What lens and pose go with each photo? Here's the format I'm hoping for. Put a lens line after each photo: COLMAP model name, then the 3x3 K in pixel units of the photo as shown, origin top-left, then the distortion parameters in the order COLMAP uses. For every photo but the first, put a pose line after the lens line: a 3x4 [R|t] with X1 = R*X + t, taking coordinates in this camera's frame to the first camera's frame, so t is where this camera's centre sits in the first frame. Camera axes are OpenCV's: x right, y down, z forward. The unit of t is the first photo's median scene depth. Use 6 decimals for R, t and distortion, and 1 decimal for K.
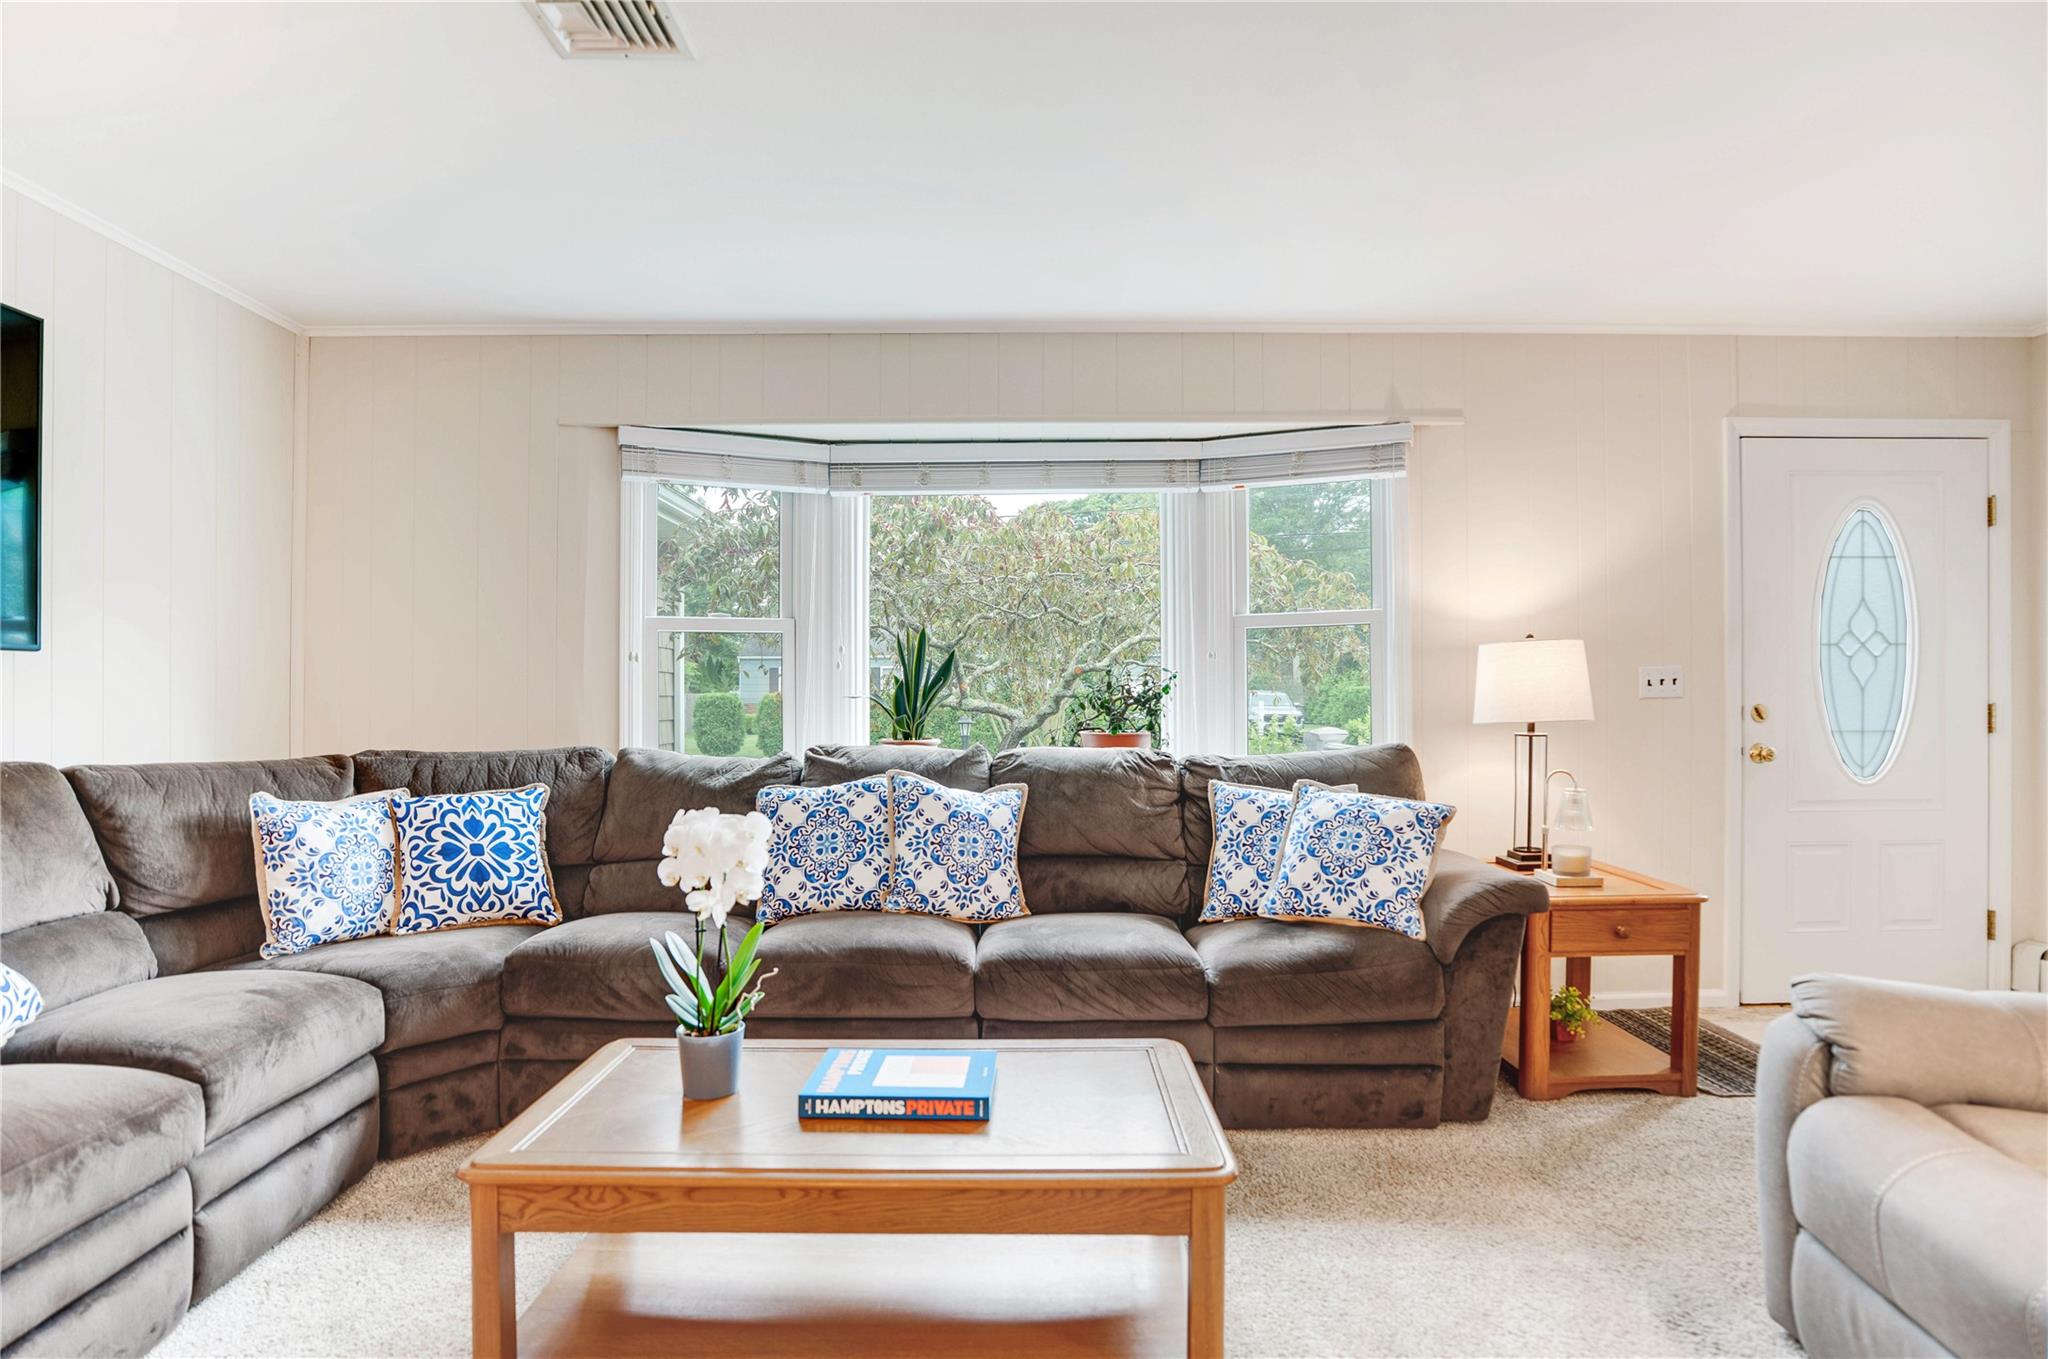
lens RADIAL K [[1066.7, 0, 1016.8], [0, 1066.7, 693.0], [0, 0, 1]] dist [-0.066337, 0.031041]
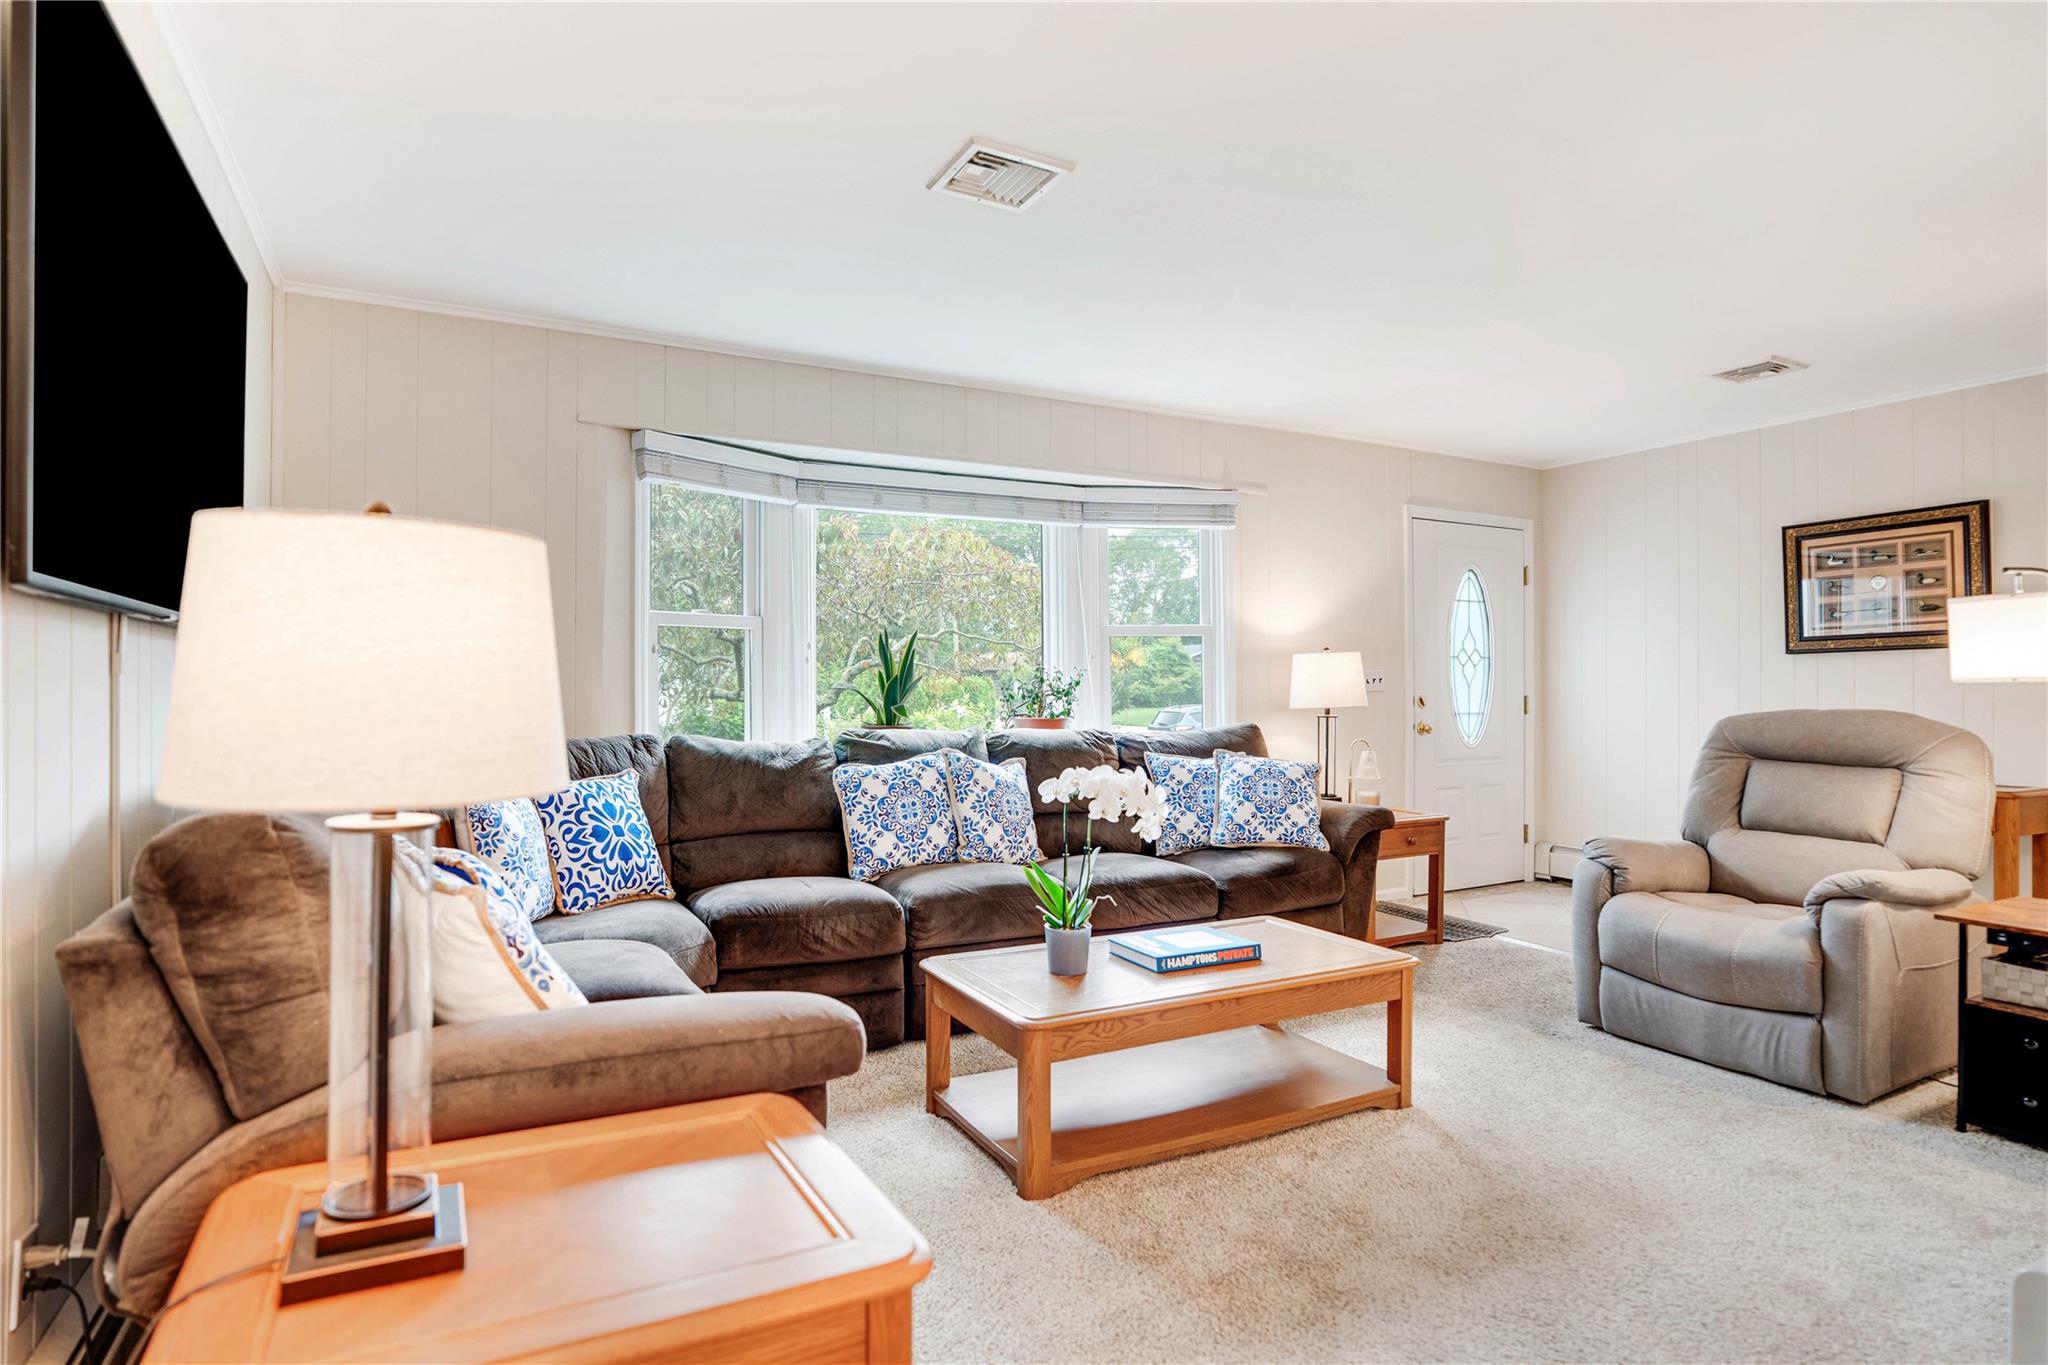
lens RADIAL K [[1092.1, 0, 1033.4], [0, 1092.1, 680.0], [0, 0, 1]] dist [-0.053880, 0.000303]
pose [[0.885005, 0.007718, 0.465518, -0.652474], [-0.004740, 0.999960, -0.007567, 0.003115], [-0.465558, 0.004490, 0.885006, -0.163541]]
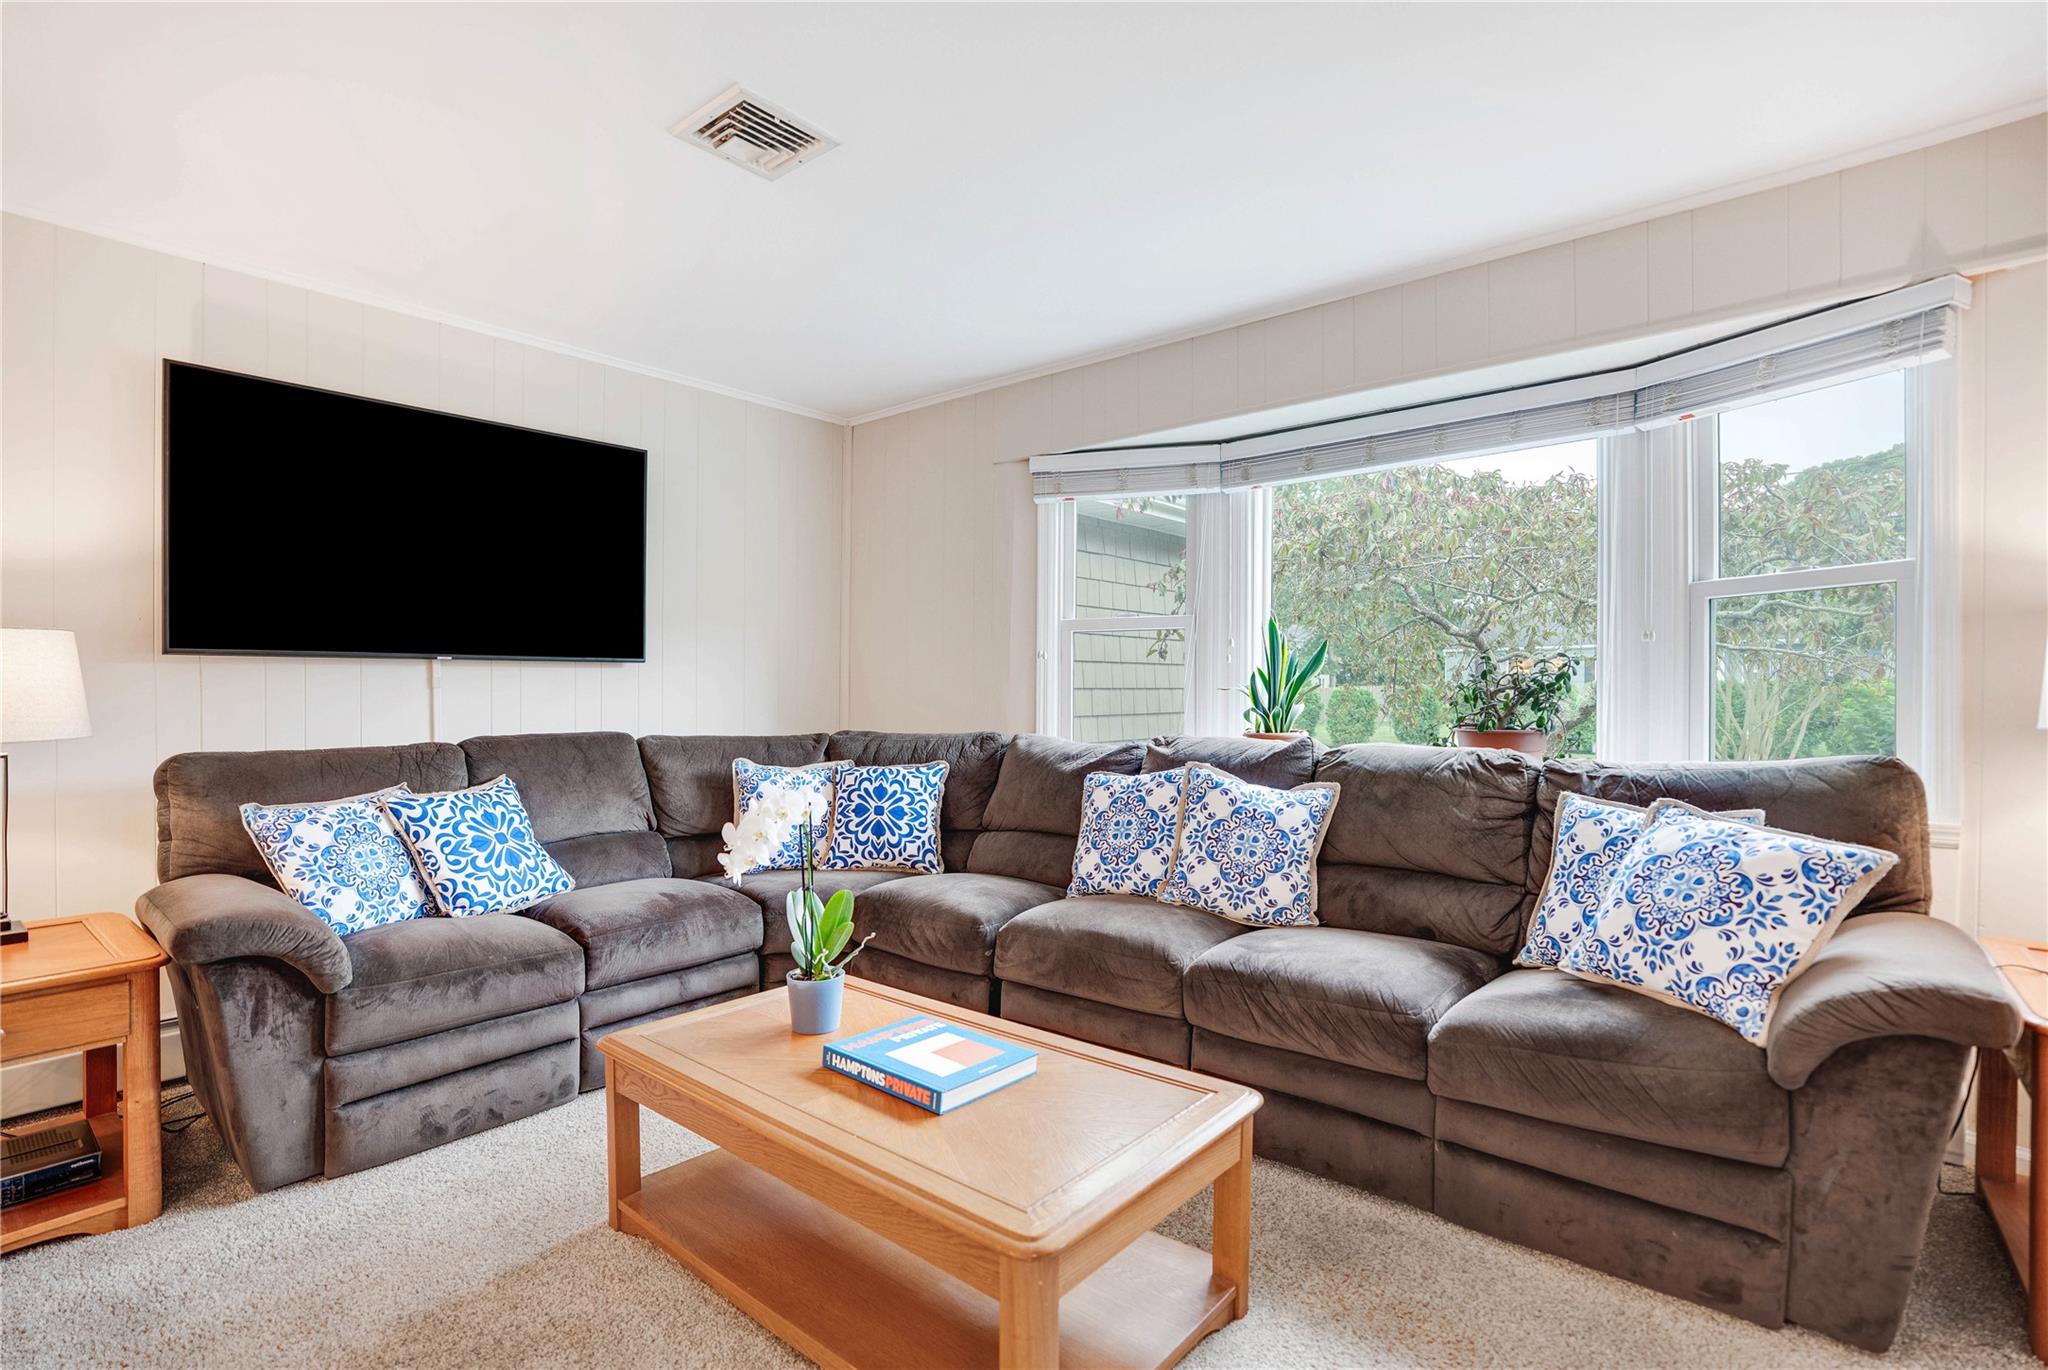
lens RADIAL K [[966.3, 0, 1028.8], [0, 966.3, 692.3], [0, 0, 1]] dist [-0.072878, 0.028902]
pose [[0.767008, -0.001090, -0.641637, 0.373568], [0.006777, 0.999957, 0.006403, -0.000137], [0.641602, -0.009259, 0.766982, 0.221235]]
